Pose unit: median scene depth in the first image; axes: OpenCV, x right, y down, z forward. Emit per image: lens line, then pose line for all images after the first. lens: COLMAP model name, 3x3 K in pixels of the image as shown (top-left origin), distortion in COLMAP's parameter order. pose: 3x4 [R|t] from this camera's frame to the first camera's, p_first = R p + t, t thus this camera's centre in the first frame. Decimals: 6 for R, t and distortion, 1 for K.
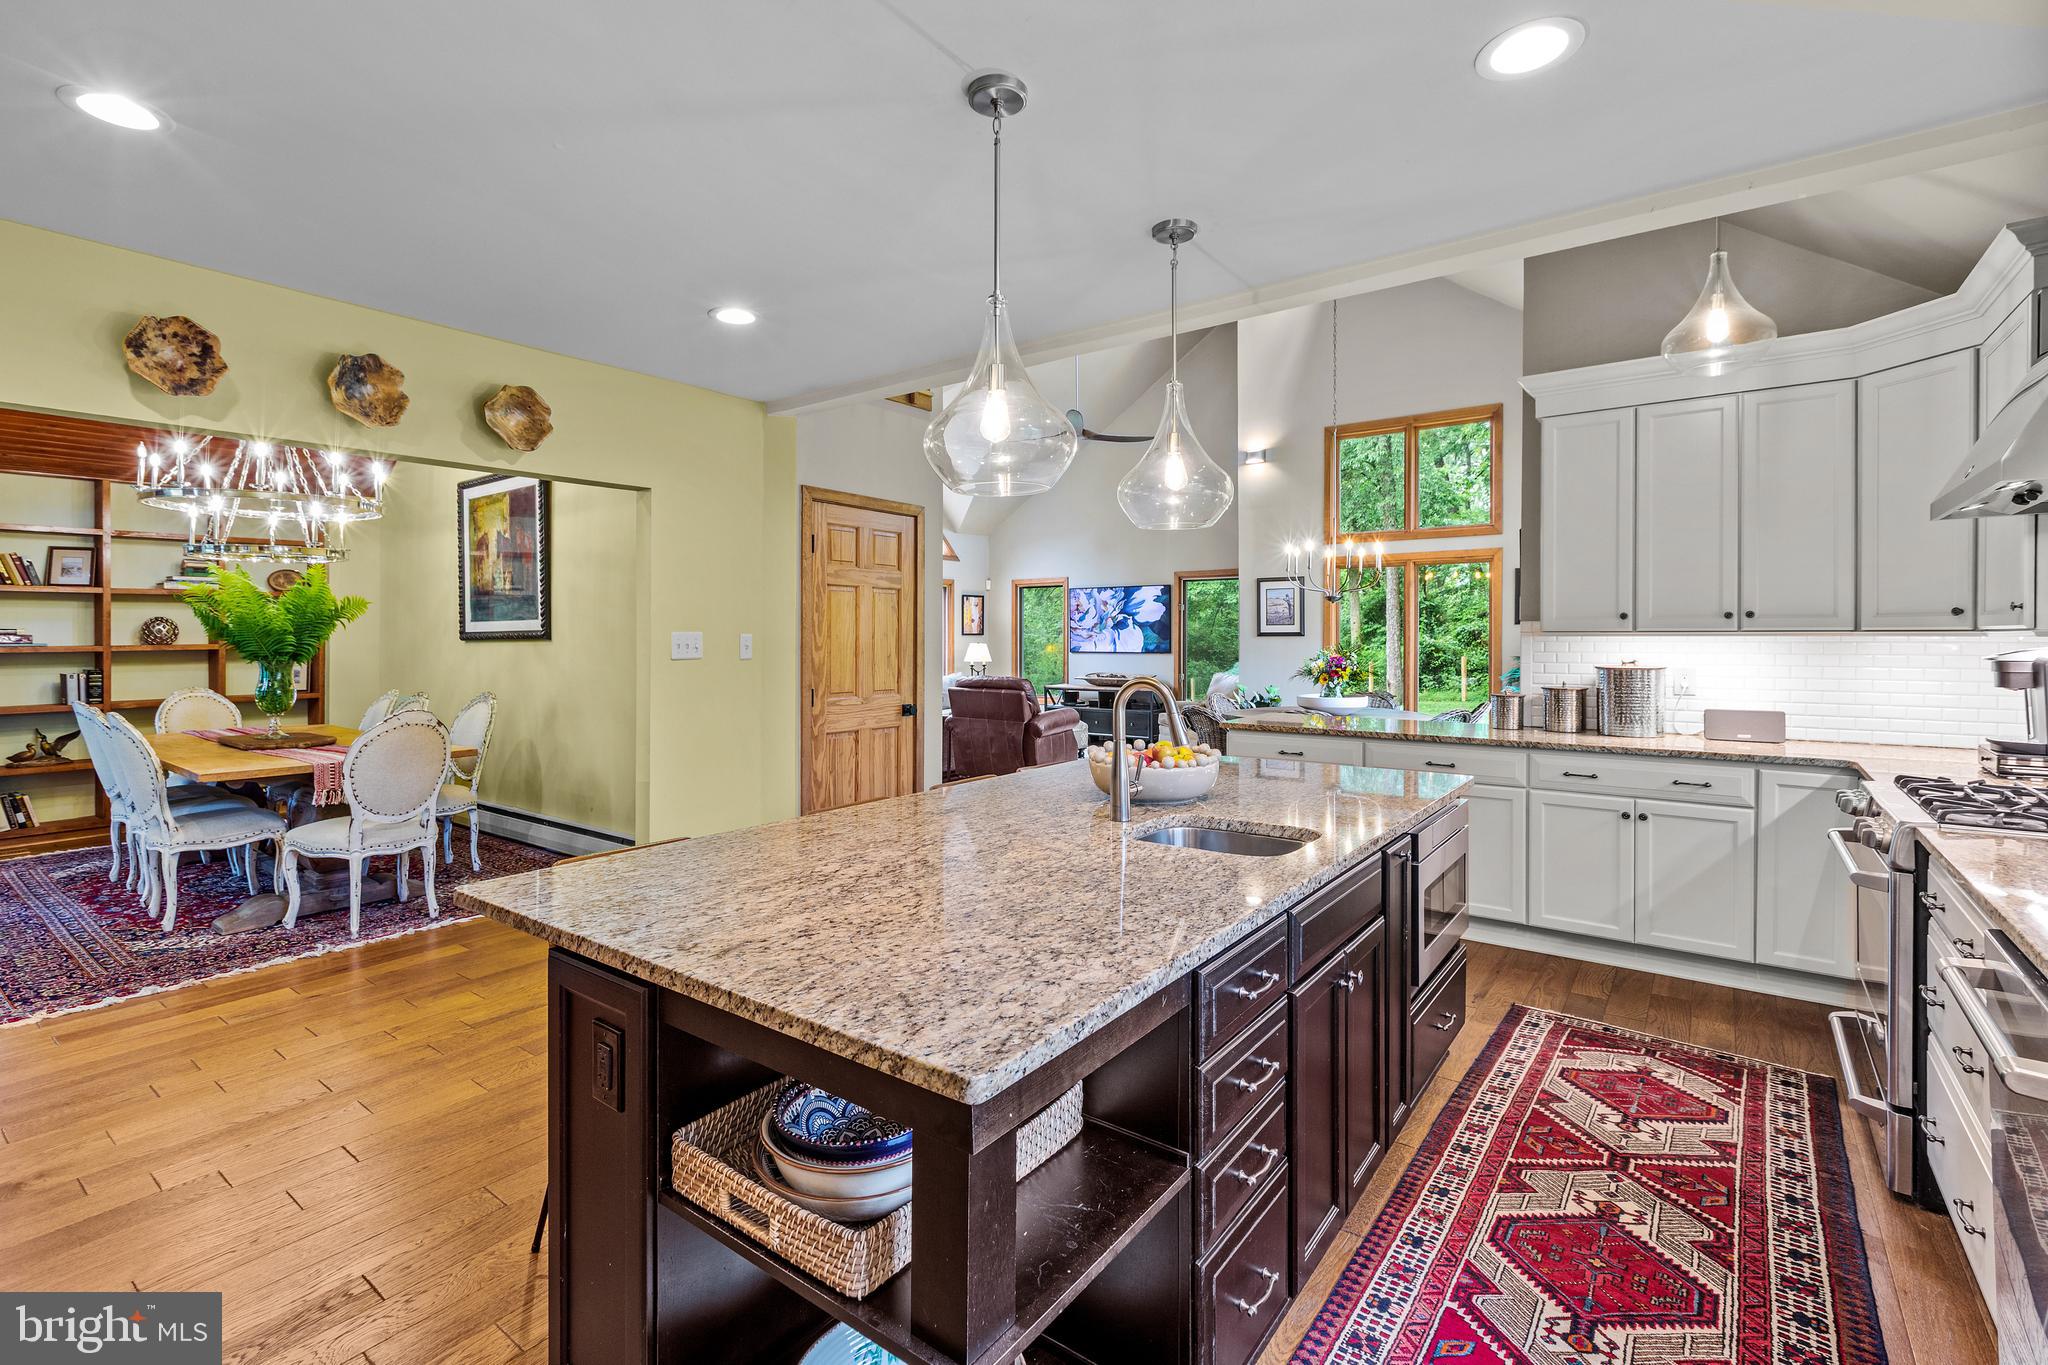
lens RADIAL K [[922.8, 0, 1024.4], [0, 922.8, 632.3], [0, 0, 1]] dist [0.000444, -0.000187]
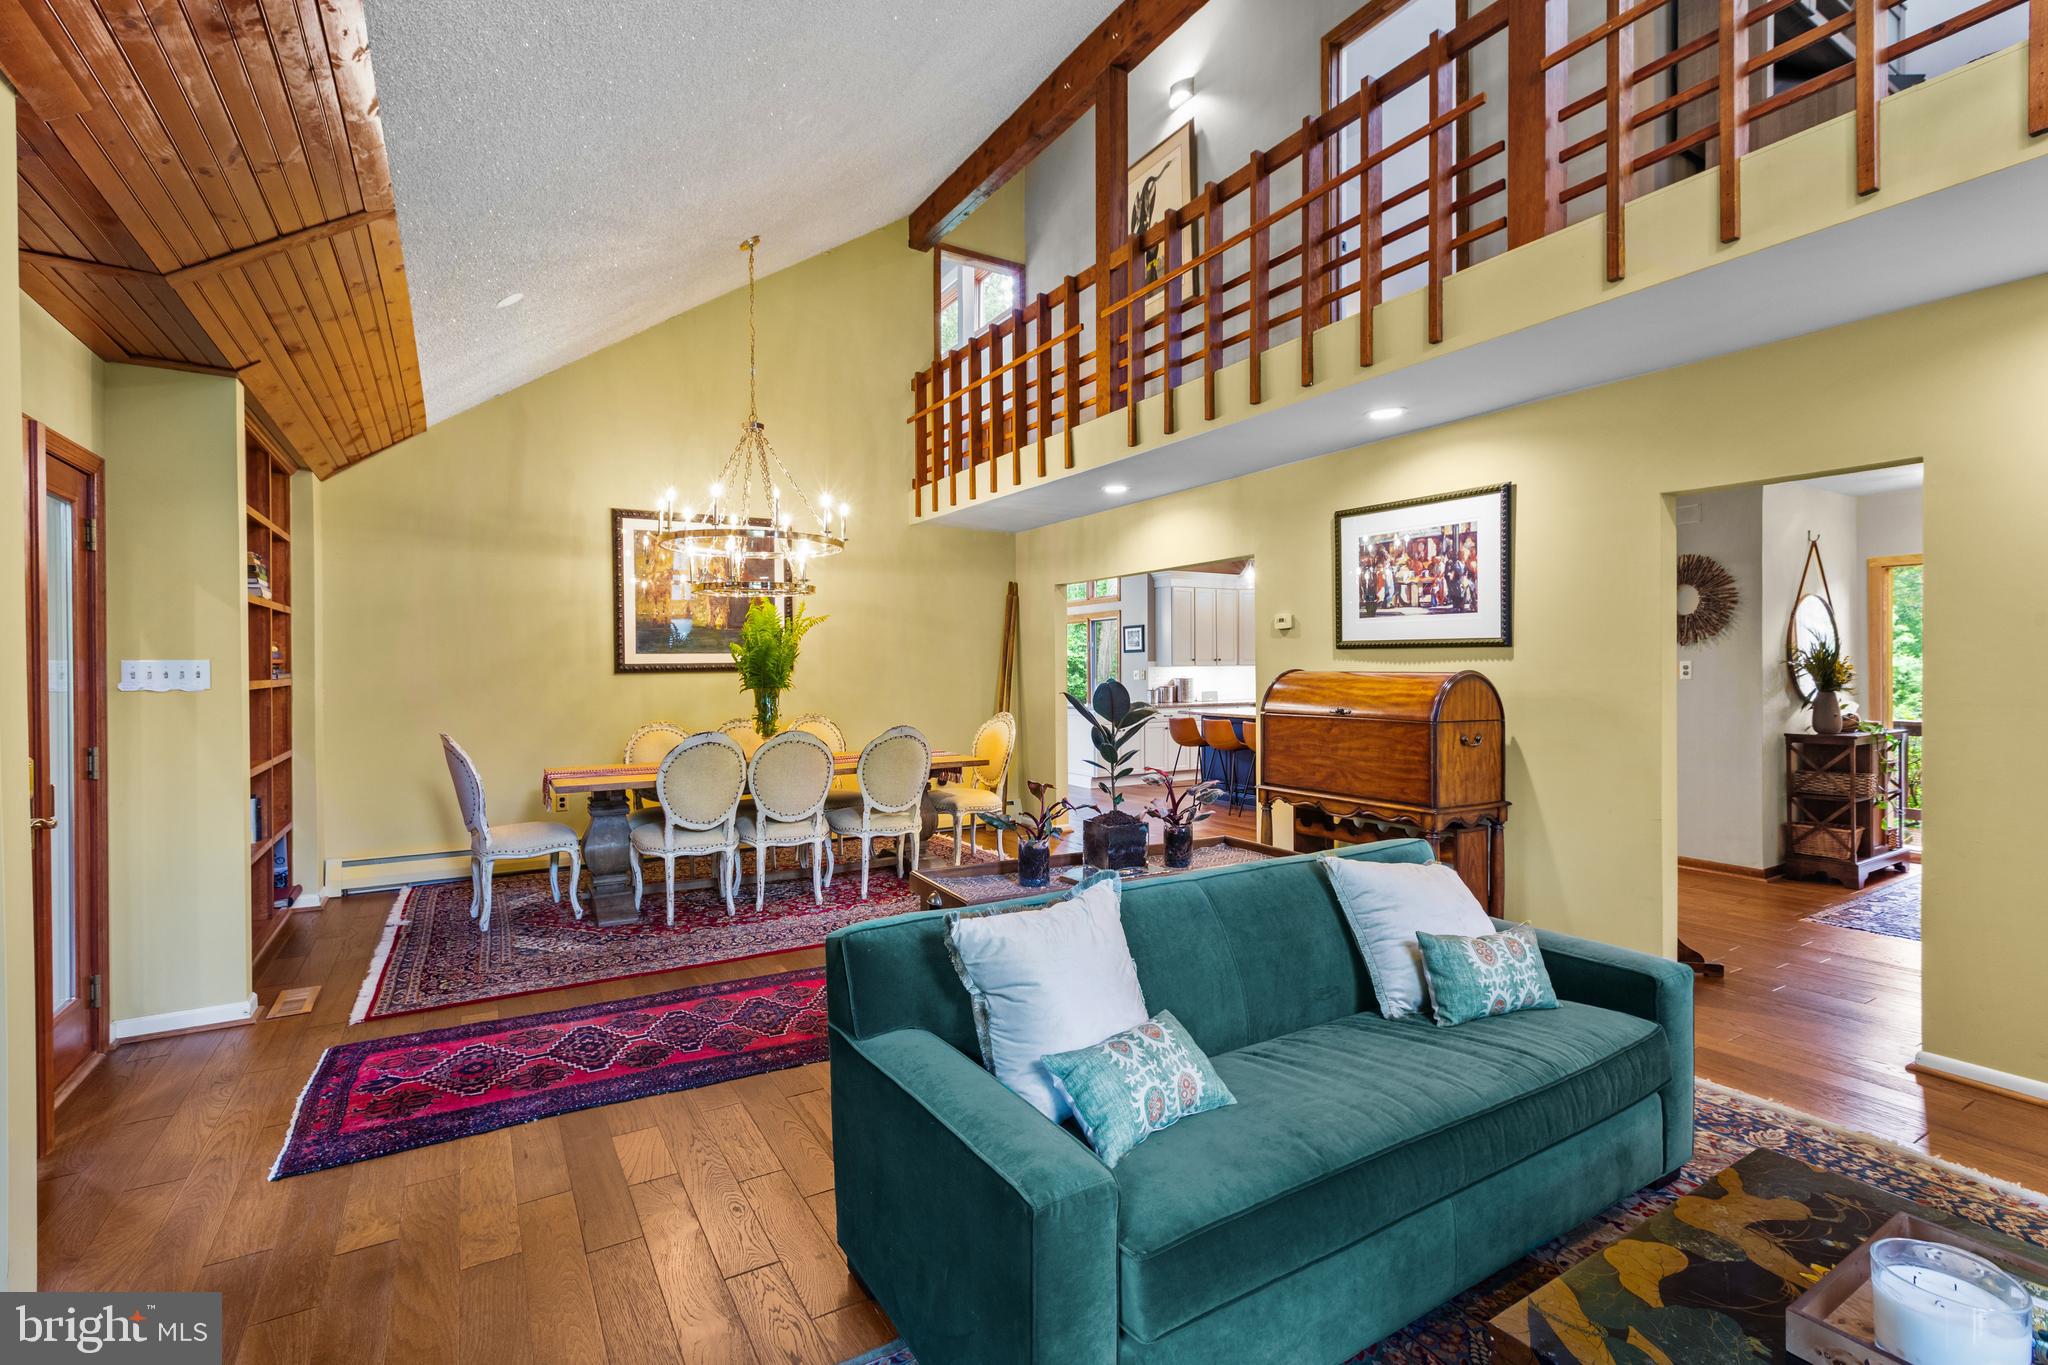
lens RADIAL K [[903.3, 0, 1019.4], [0, 903.3, 674.7], [0, 0, 1]] dist [0.000424, -0.000294]
pose [[0.375708, -0.003368, 0.926732, -1.581761], [0.006165, 0.999980, 0.001134, 0.016600], [-0.926718, 0.005287, 0.375721, 0.322984]]
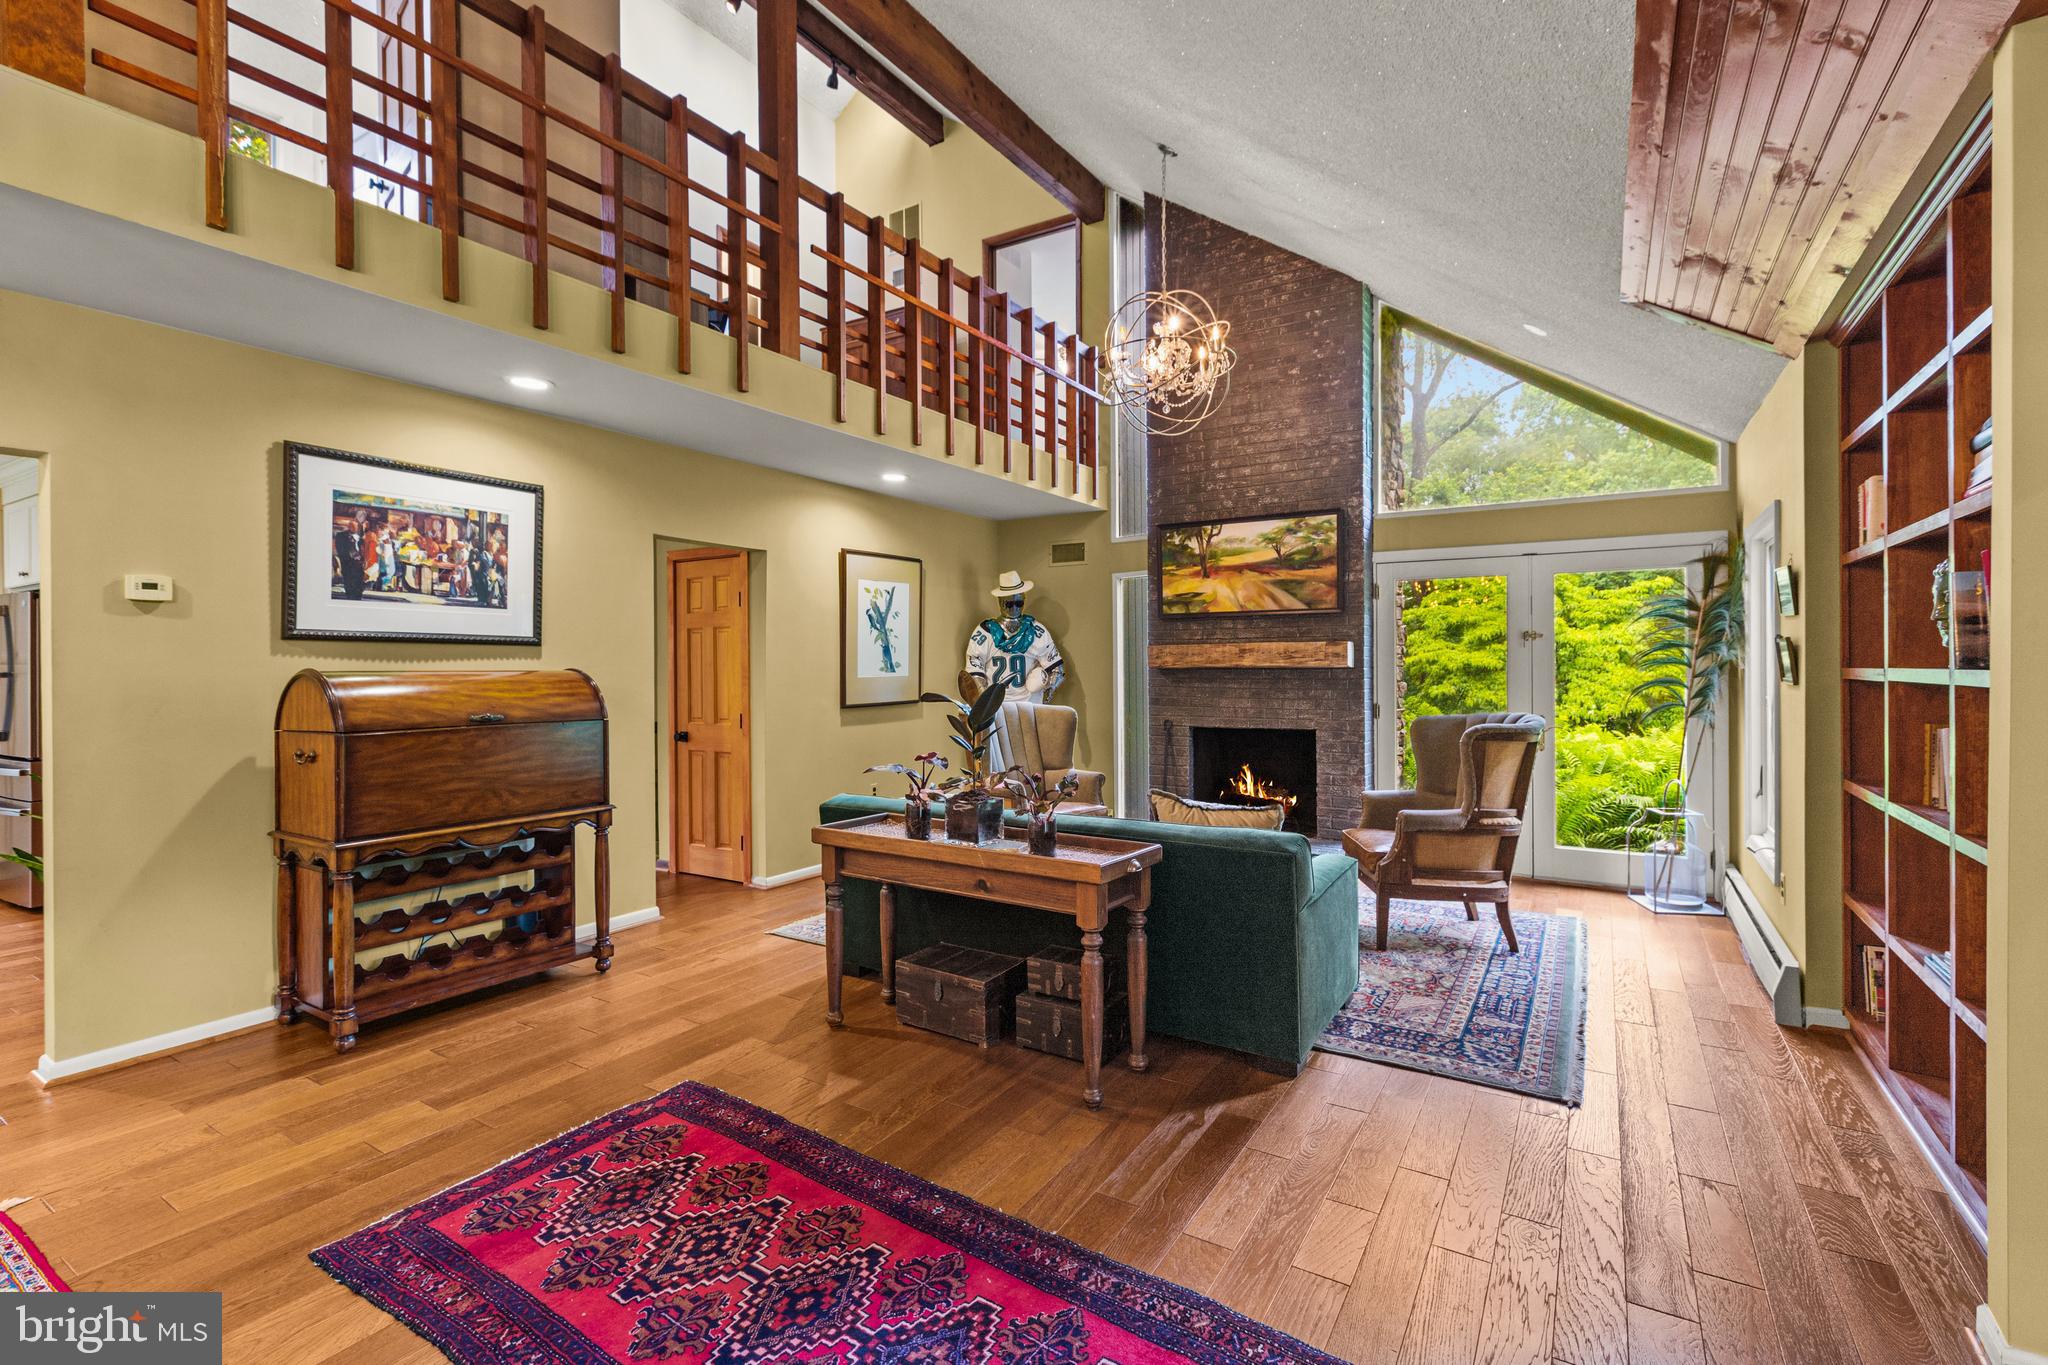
lens RADIAL K [[915.5, 0, 1014.9], [0, 915.5, 669.3], [0, 0, 1]] dist [-0.001311, -0.000261]
pose [[-0.997154, 0.010959, -0.074596, -1.099176], [0.010372, 0.999912, 0.008255, 0.014415], [0.074679, 0.007458, -0.997180, 1.005191]]
